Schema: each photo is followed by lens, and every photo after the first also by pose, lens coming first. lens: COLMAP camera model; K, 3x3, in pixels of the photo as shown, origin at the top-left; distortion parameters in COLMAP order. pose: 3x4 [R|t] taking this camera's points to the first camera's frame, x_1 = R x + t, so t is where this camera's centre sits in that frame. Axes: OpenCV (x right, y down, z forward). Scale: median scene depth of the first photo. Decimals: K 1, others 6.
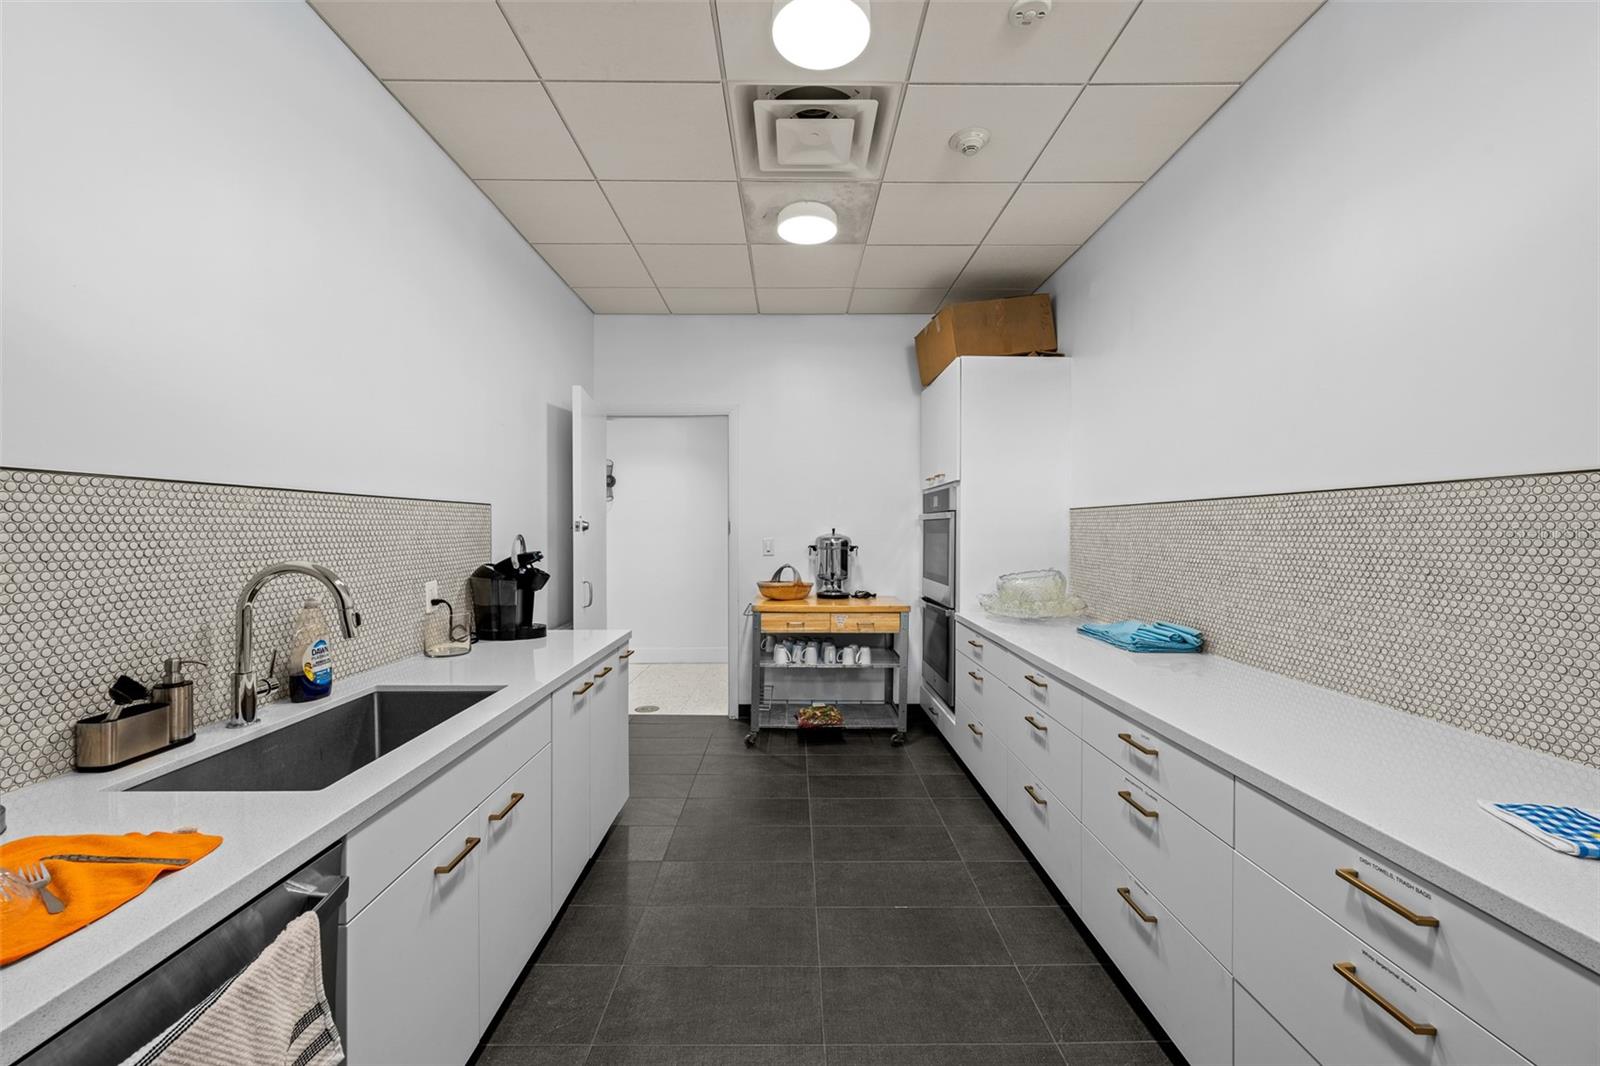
lens RADIAL K [[643.0, 0, 800.0], [0, 643.0, 533.1], [0, 0, 1]] dist [0.009867, 0.000348]
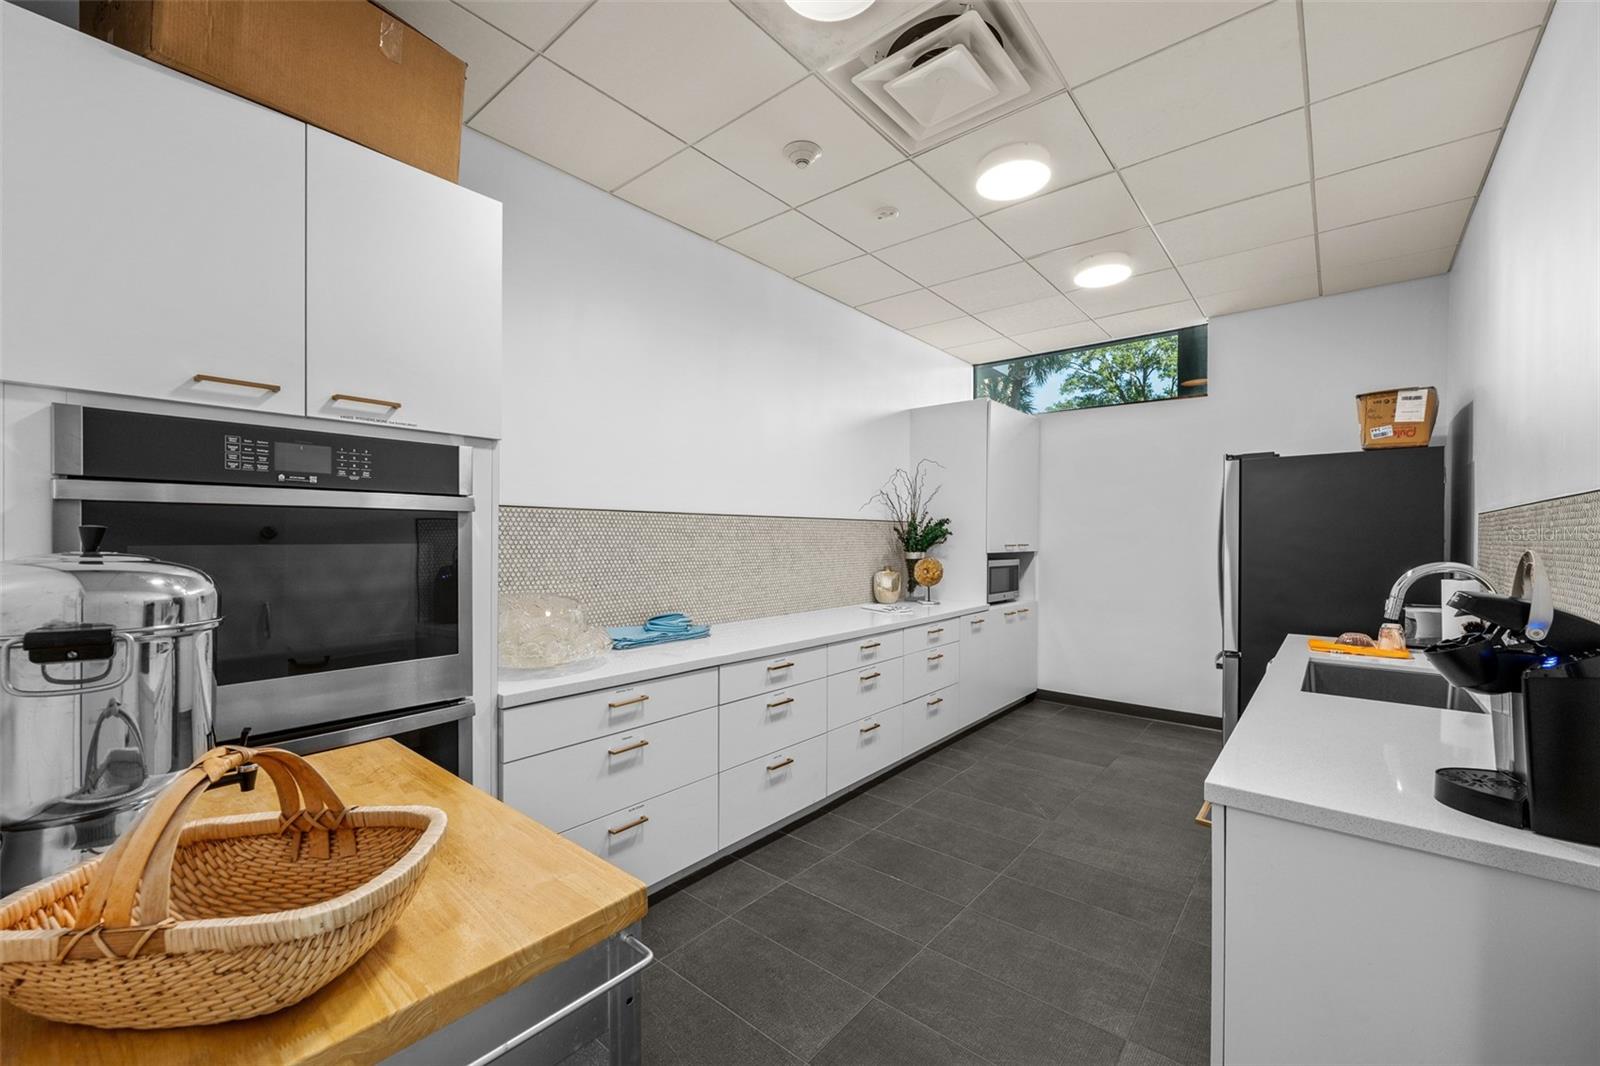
lens RADIAL K [[643.0, 0, 805.7], [0, 643.0, 534.4], [0, 0, 1]] dist [0.009867, 0.000348]
pose [[-0.760061, -0.005540, 0.649828, -0.490682], [-0.004499, 0.999985, 0.003264, -0.017359], [-0.649836, -0.000443, -0.760074, 2.143563]]
